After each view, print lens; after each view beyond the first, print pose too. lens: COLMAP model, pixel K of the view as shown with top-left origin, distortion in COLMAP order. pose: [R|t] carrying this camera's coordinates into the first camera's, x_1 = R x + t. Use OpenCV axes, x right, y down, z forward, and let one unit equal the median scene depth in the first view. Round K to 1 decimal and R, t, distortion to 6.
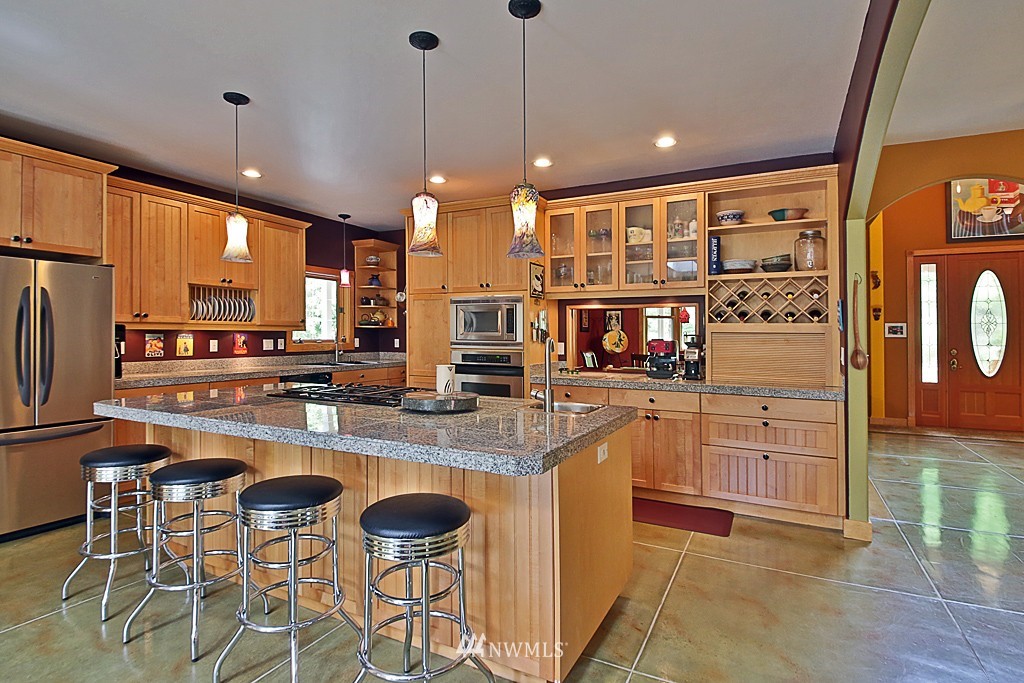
lens RADIAL K [[518.3, 0, 513.5], [0, 518.3, 332.8], [0, 0, 1]] dist [0.018360, -0.016947]
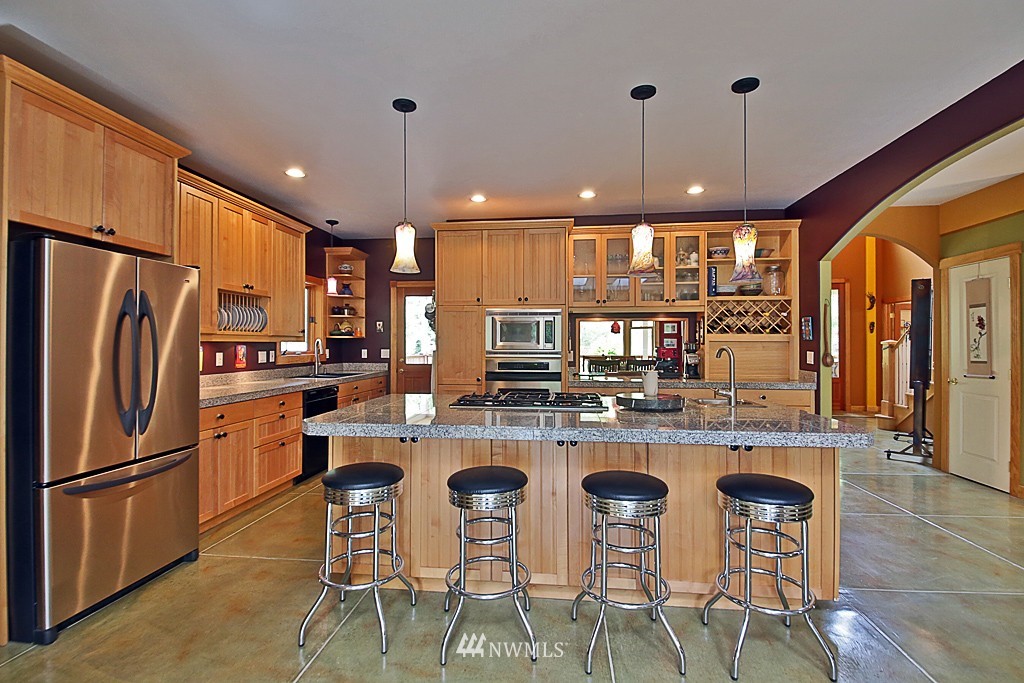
lens RADIAL K [[490.3, 0, 512.0], [0, 490.3, 341.5], [0, 0, 1]] dist [0.000229, 0.000001]
pose [[0.933040, -0.005214, 0.359734, -0.439402], [0.005416, 0.999985, 0.000444, -0.002942], [-0.359731, 0.001534, 0.933055, 0.043381]]
